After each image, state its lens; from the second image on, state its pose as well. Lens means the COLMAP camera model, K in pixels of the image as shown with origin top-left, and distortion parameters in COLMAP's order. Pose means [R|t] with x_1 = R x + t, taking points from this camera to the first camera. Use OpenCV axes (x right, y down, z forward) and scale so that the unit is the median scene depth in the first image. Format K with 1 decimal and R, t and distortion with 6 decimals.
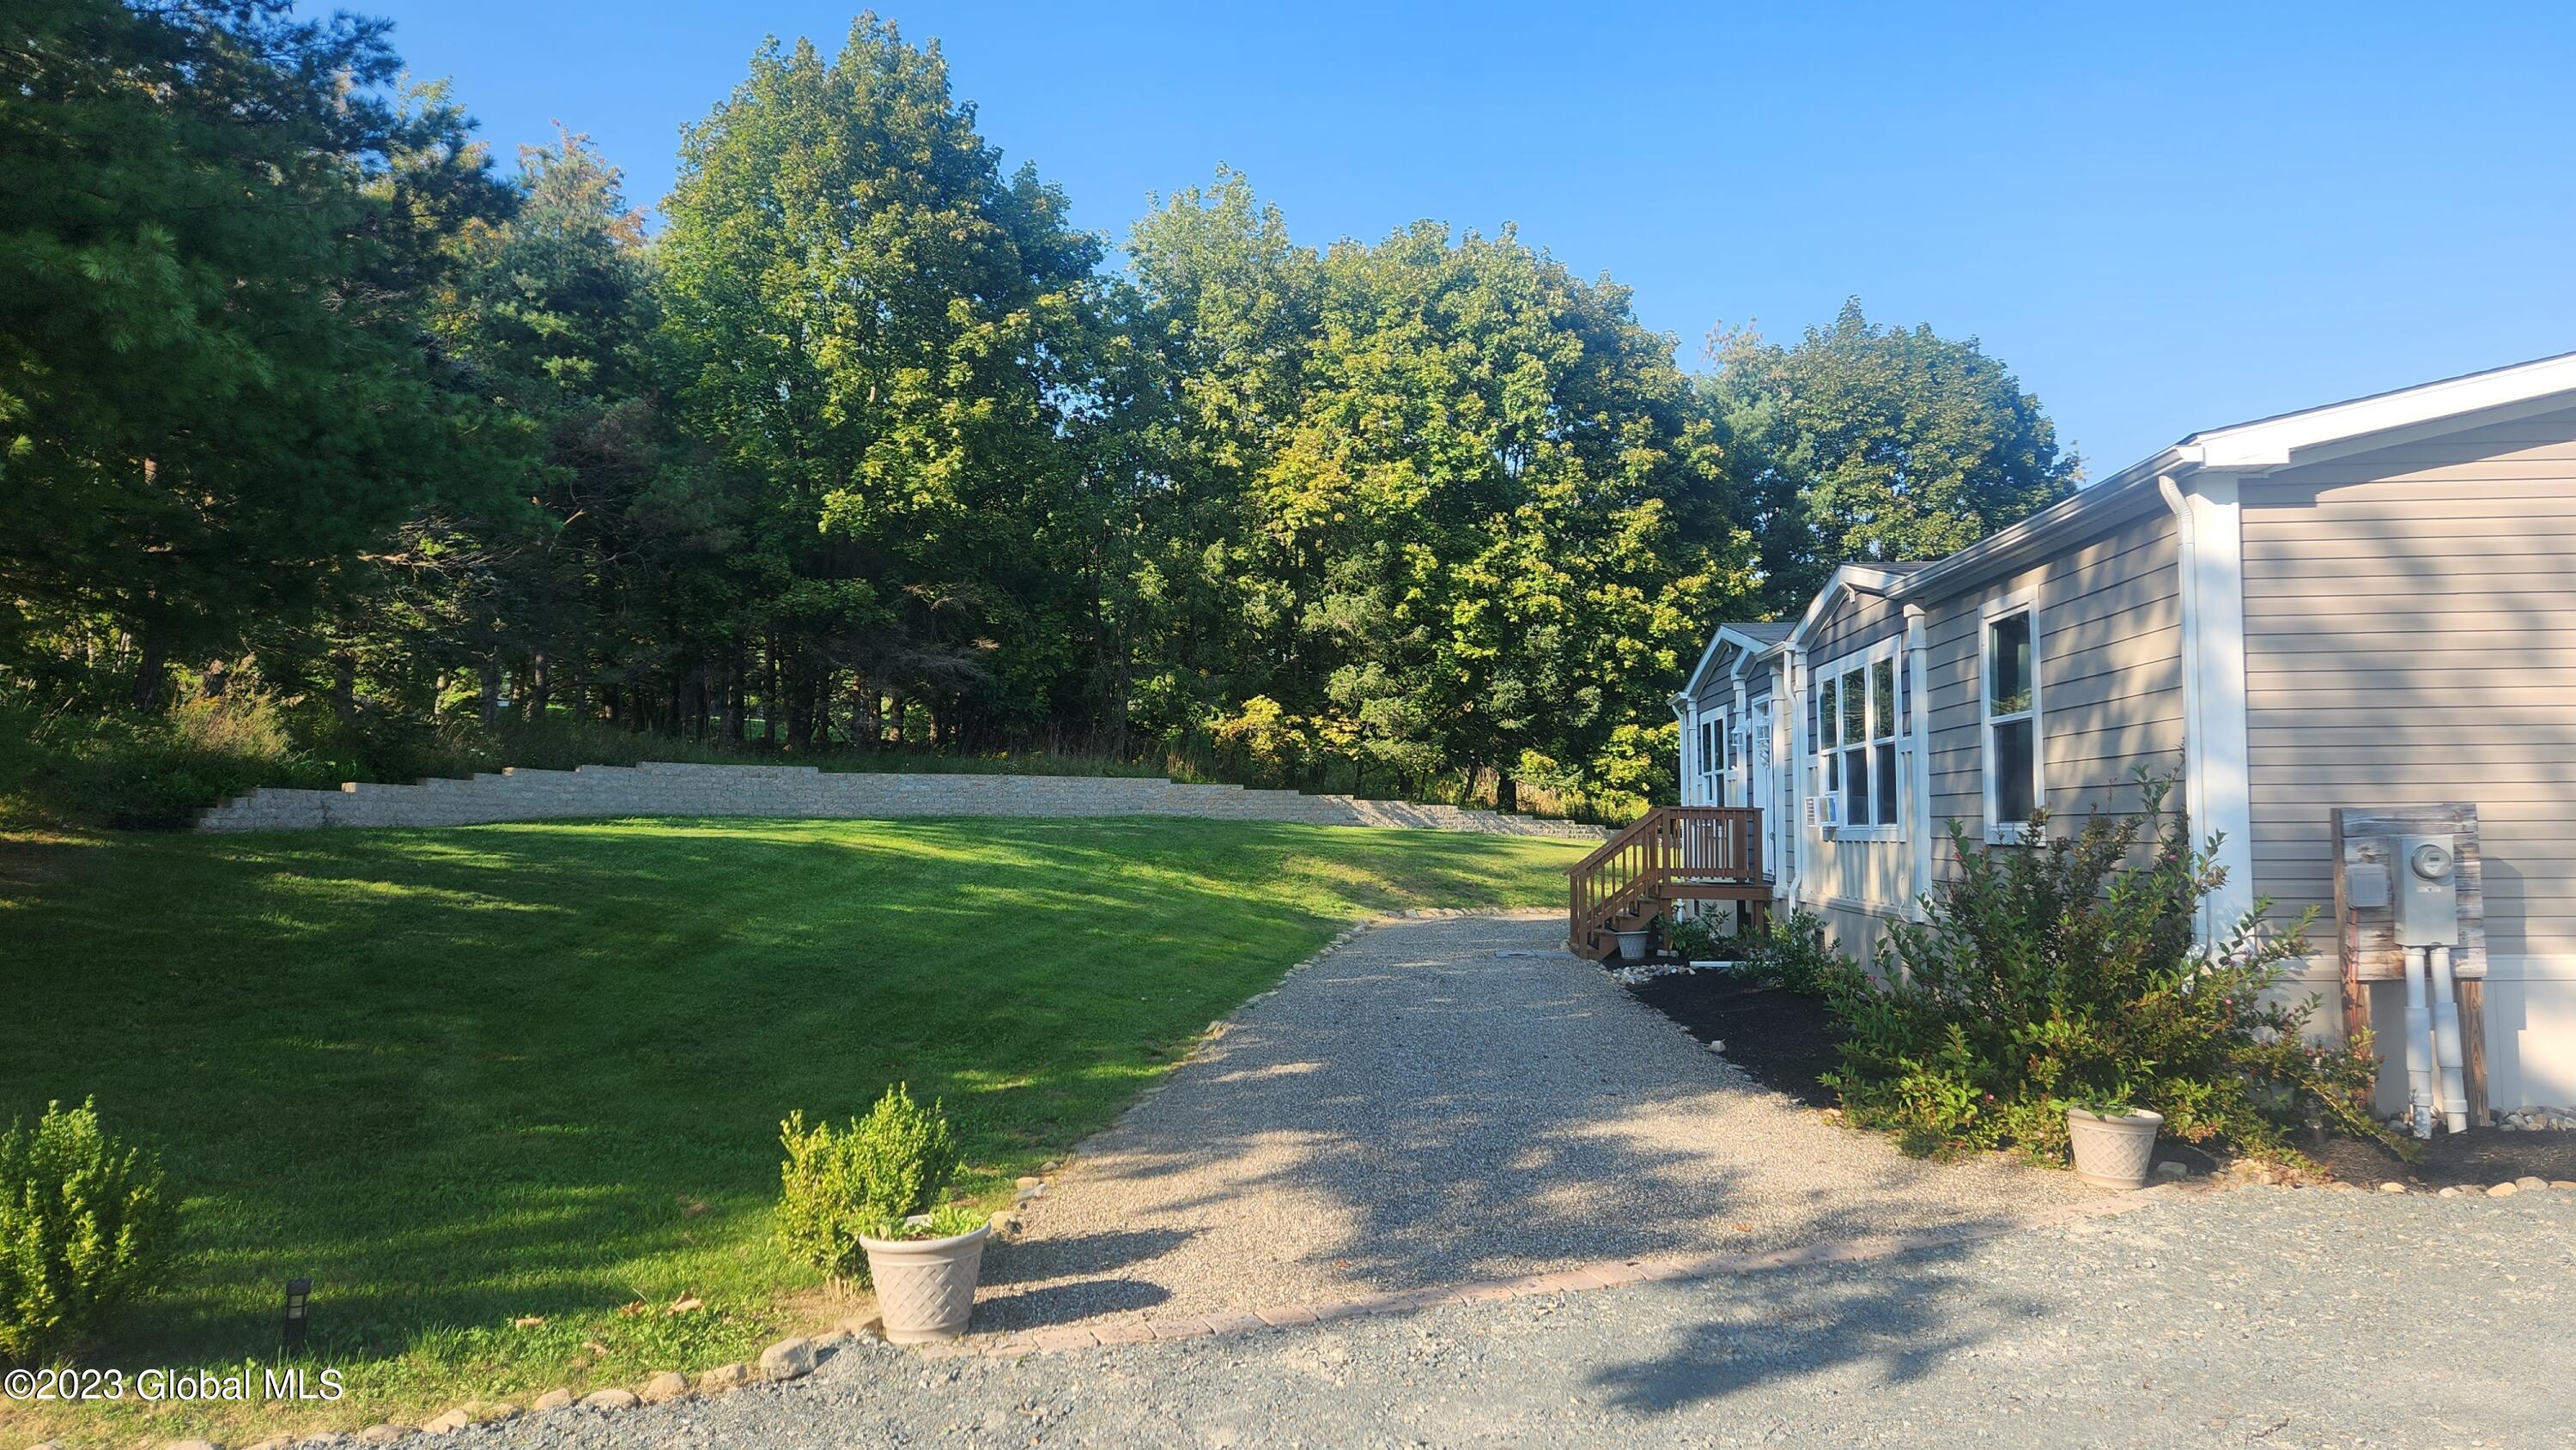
lens RADIAL K [[1731.5, 0, 1295.2], [0, 1731.5, 734.3], [0, 0, 1]] dist [0.038078, -0.022702]
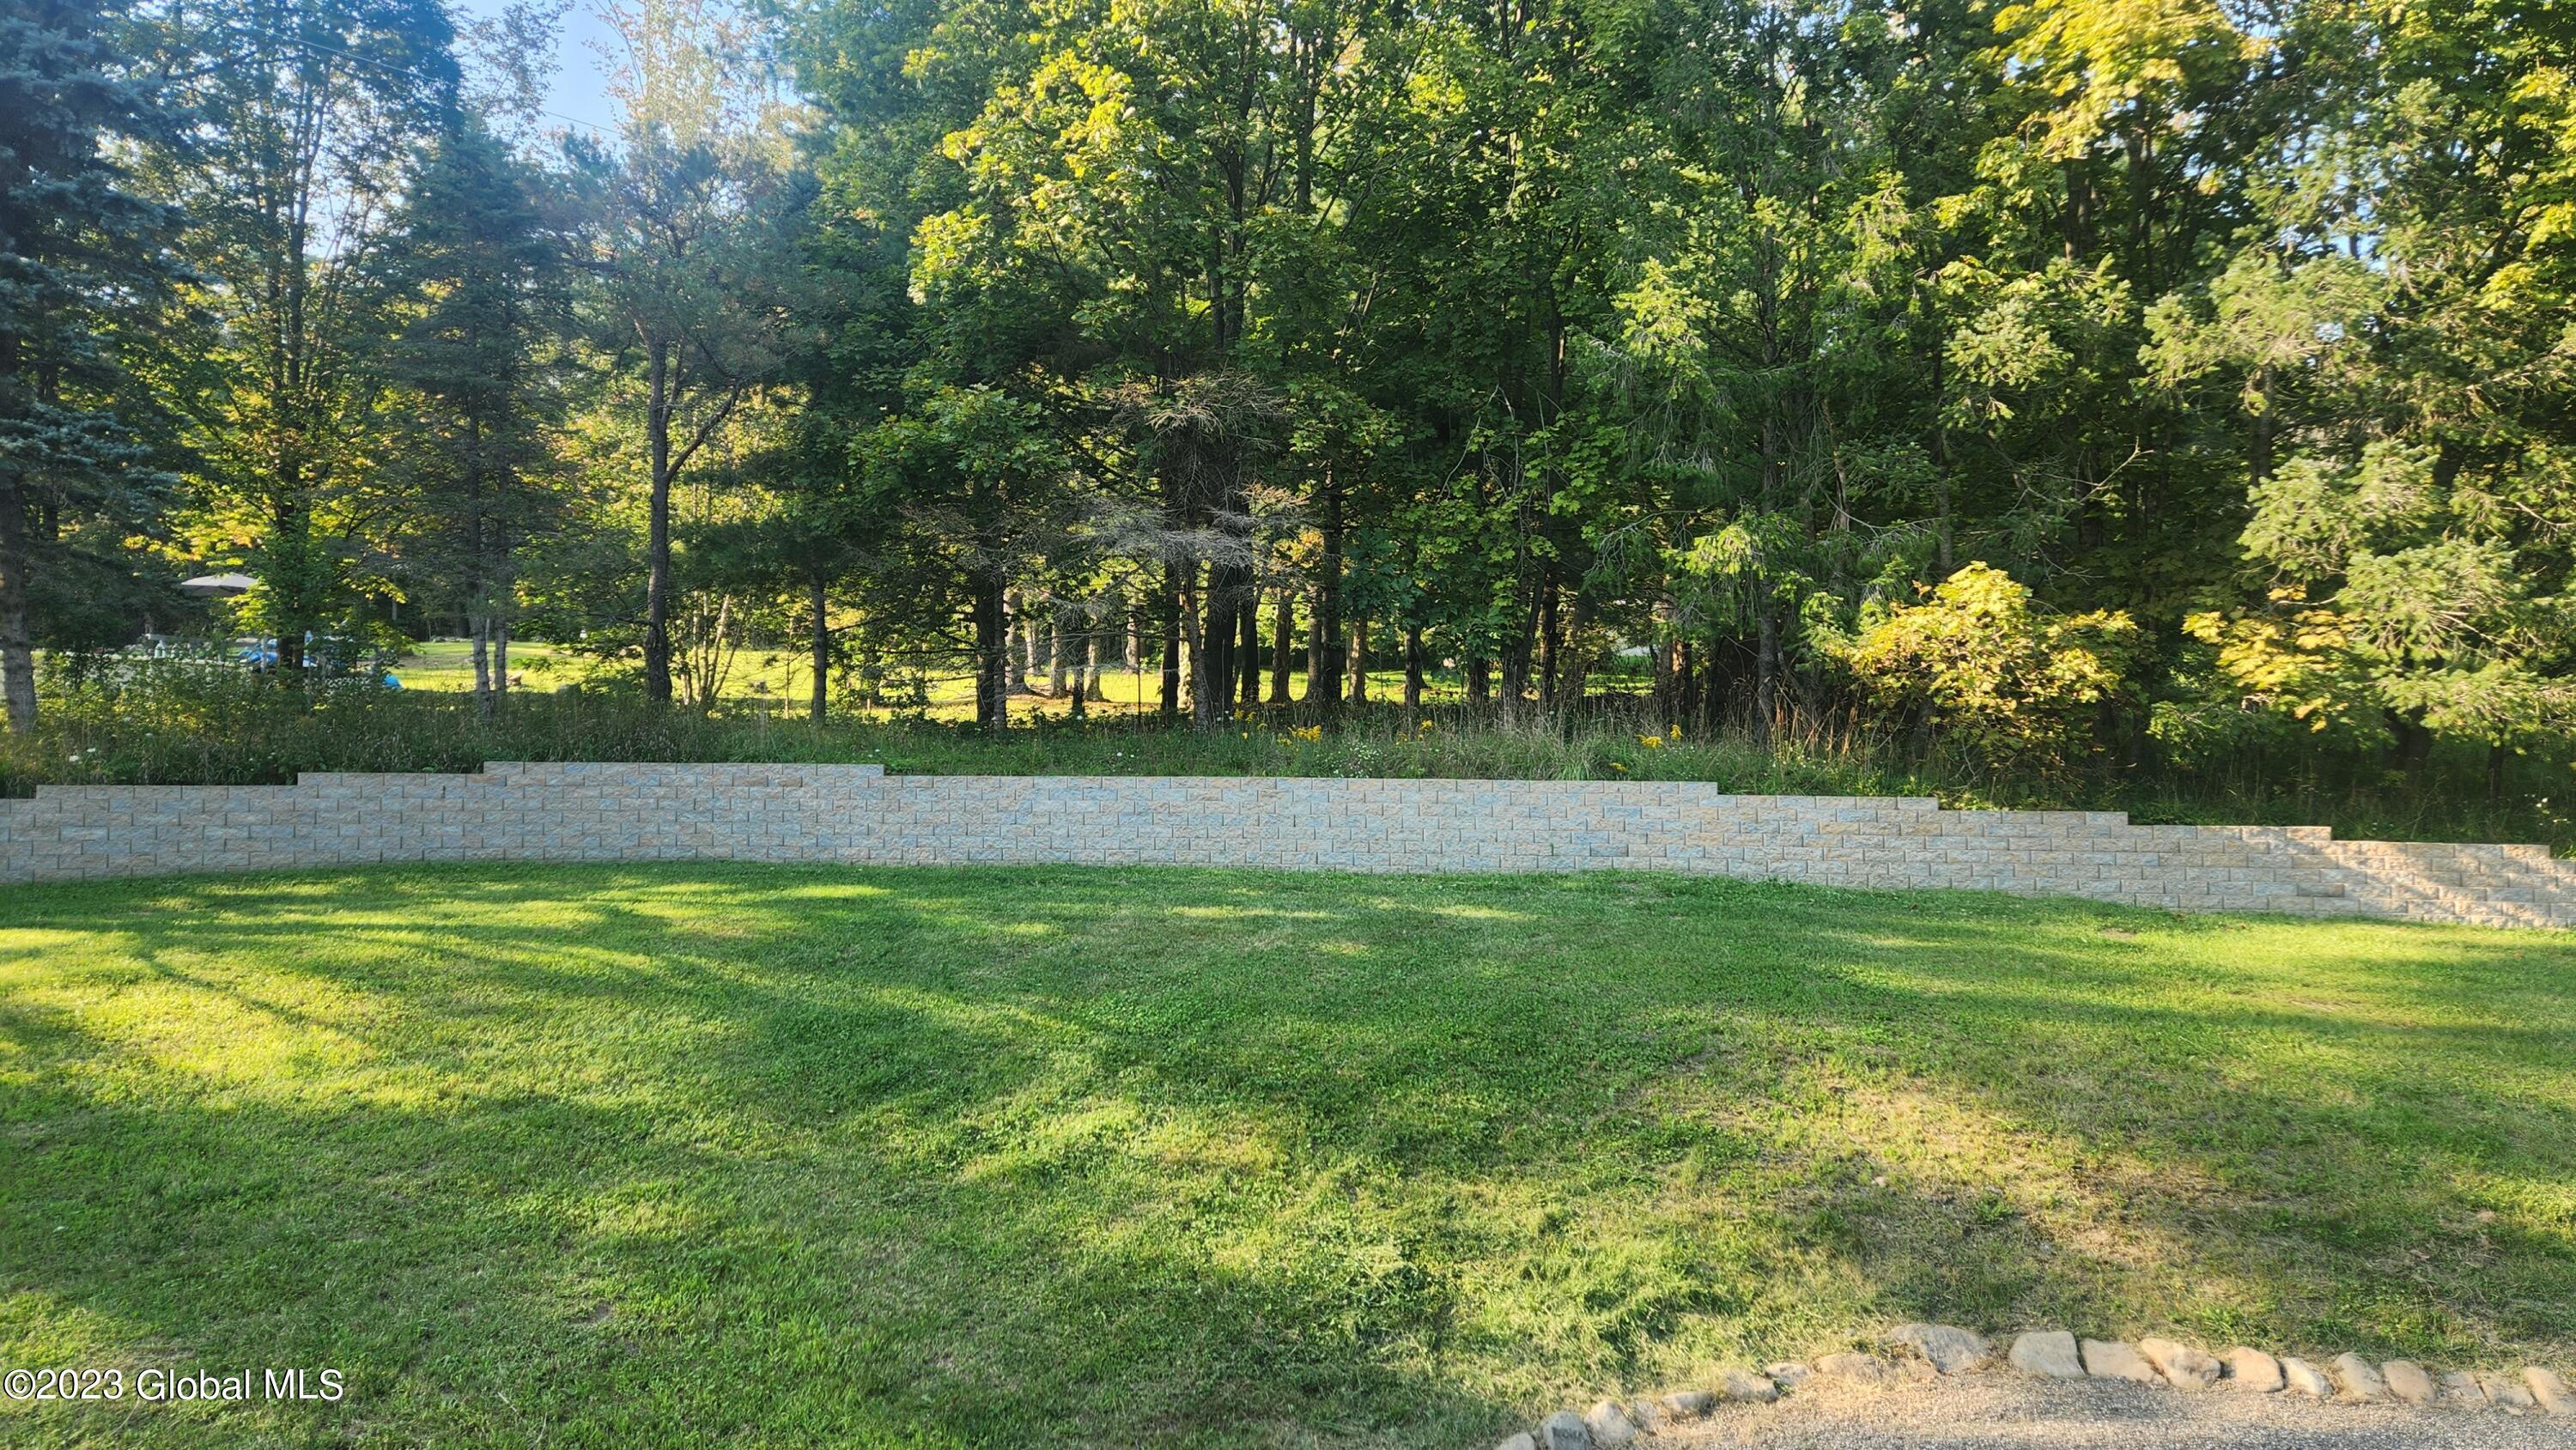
lens RADIAL K [[1731.5, 0, 1286.1], [0, 1731.5, 702.5], [0, 0, 1]] dist [0.038078, -0.022702]
pose [[0.677400, -0.011881, -0.735519, 0.153752], [0.027731, 0.999571, 0.009393, 0.000353], [0.735092, -0.026759, 0.677439, 0.608625]]
